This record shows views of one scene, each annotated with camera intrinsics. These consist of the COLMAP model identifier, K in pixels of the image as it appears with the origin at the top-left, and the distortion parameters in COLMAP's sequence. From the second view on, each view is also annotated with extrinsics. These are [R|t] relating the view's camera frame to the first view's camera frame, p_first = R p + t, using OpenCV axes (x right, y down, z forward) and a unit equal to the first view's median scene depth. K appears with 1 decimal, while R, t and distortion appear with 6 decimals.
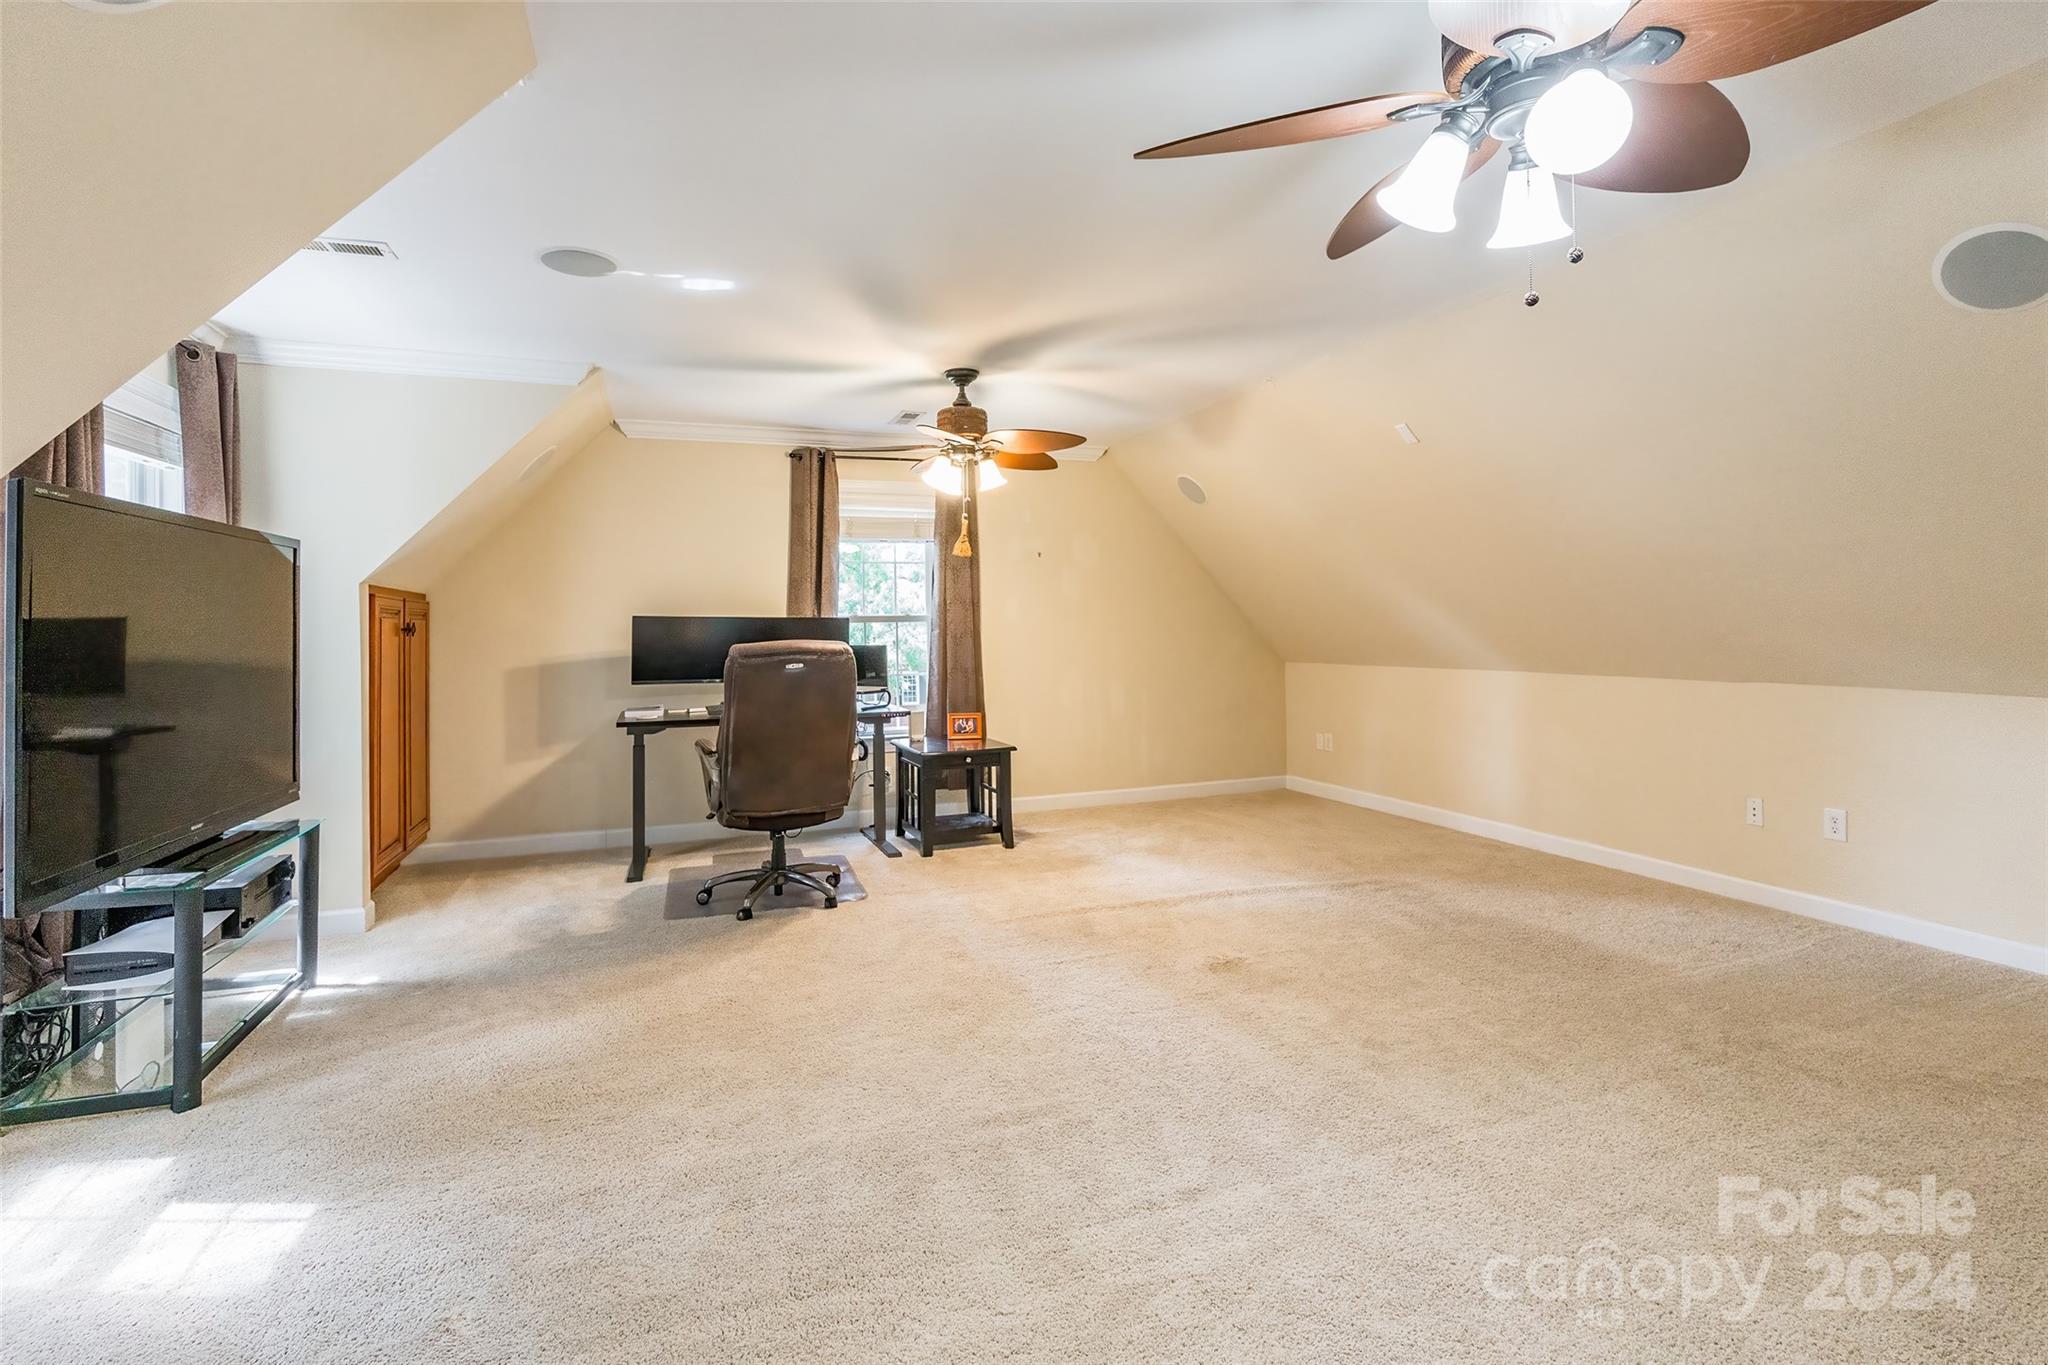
lens RADIAL K [[978.9, 0, 1022.2], [0, 978.9, 614.0], [0, 0, 1]] dist [-0.006570, -0.000442]
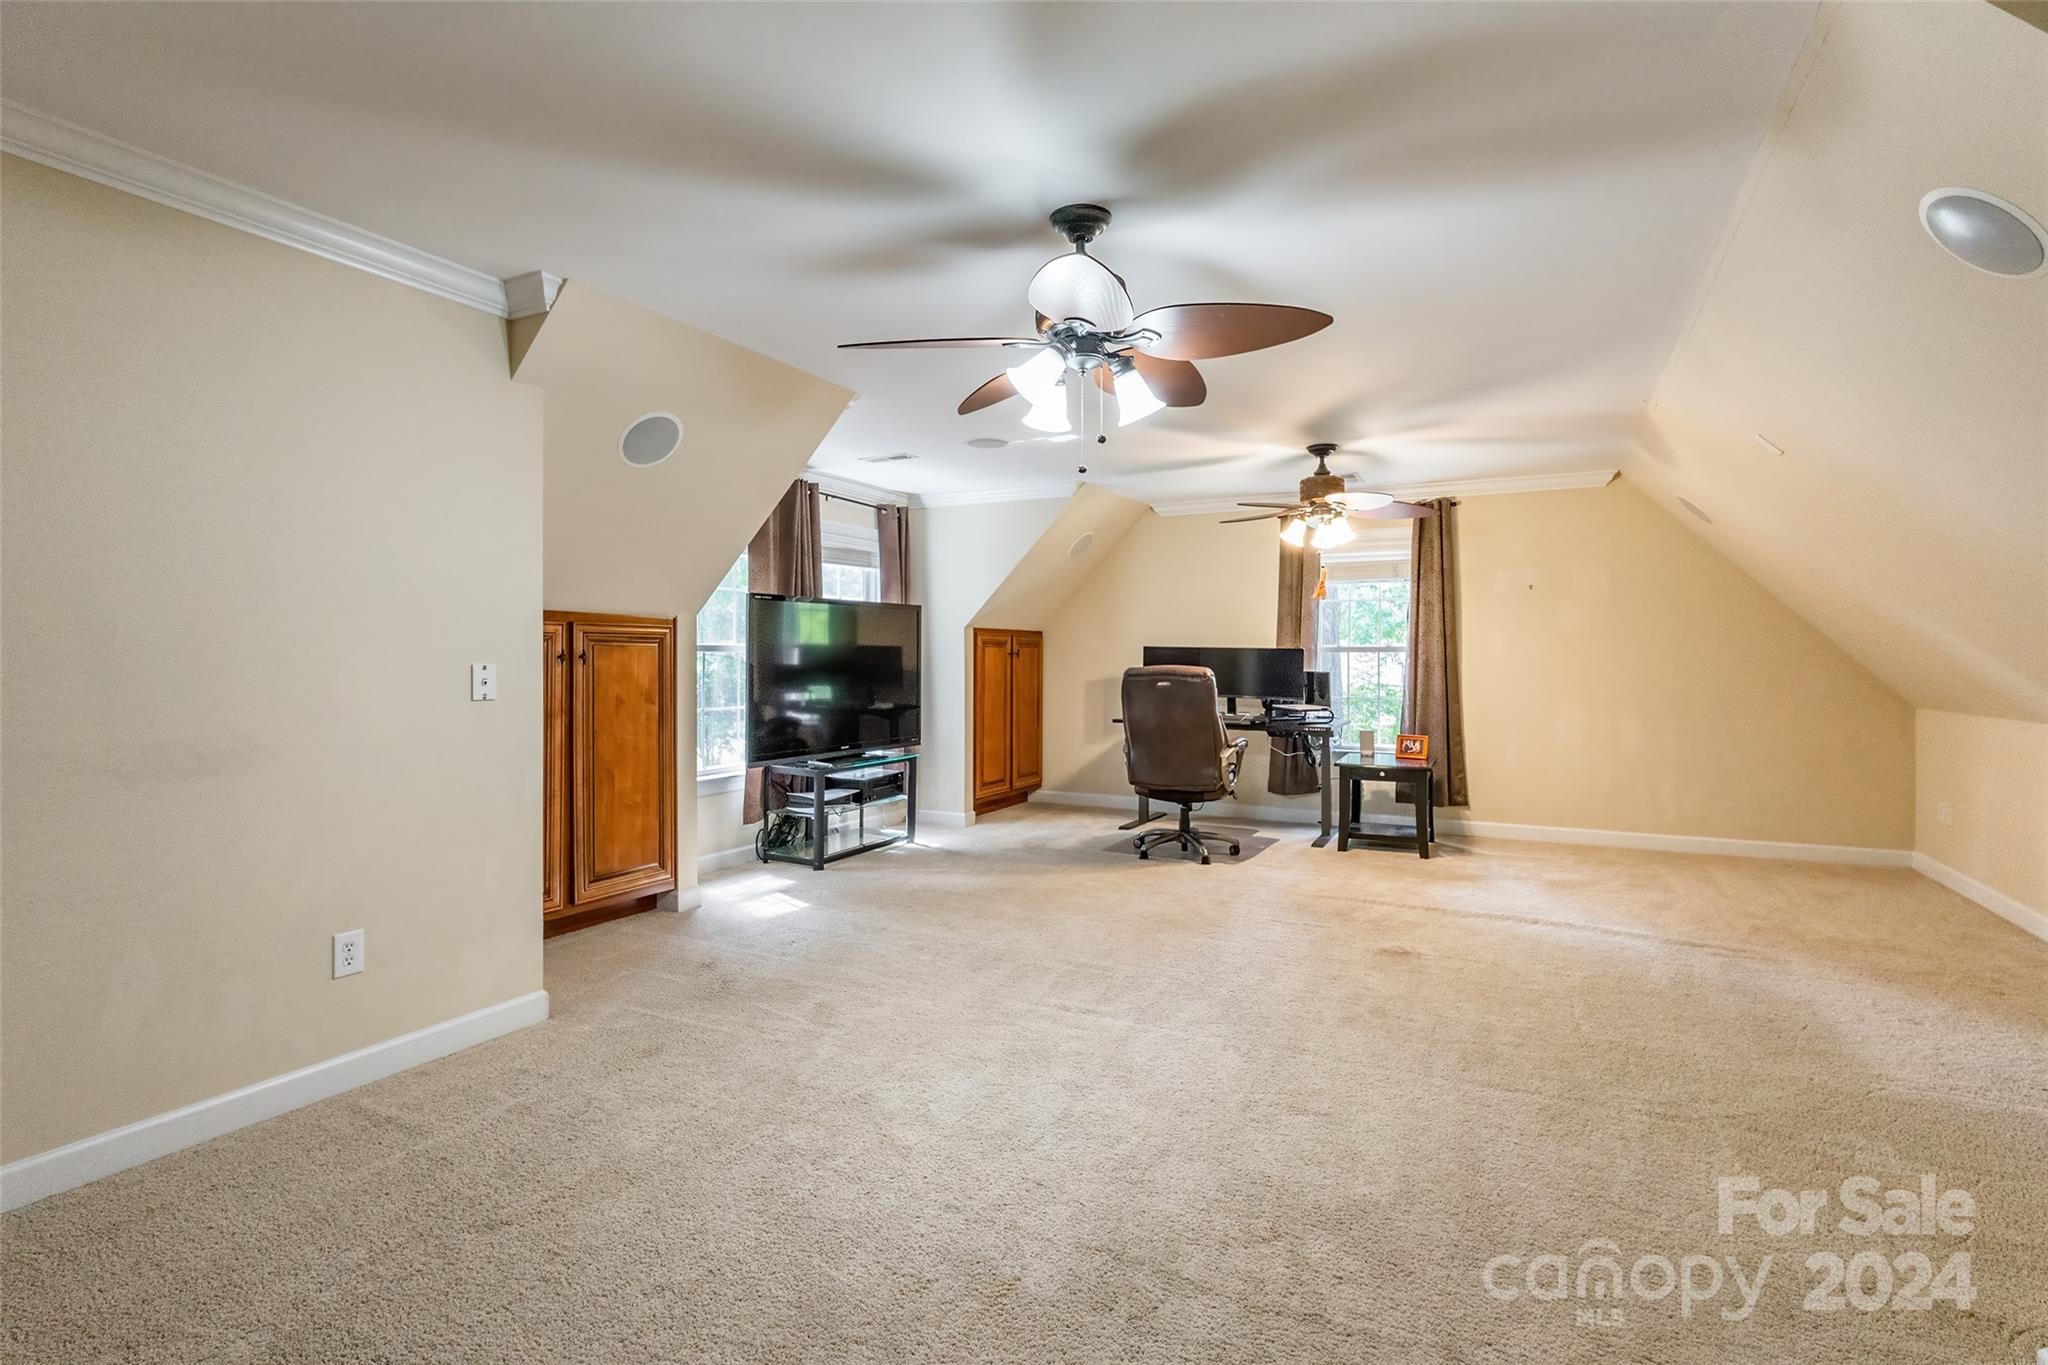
lens RADIAL K [[934.5, 0, 1025.5], [0, 934.5, 642.4], [0, 0, 1]] dist [-0.002987, -0.000254]
pose [[0.683239, 0.003148, -0.730188, 0.598515], [-0.000284, 0.999992, 0.004045, -0.011026], [0.730195, -0.002557, 0.683234, -0.063333]]
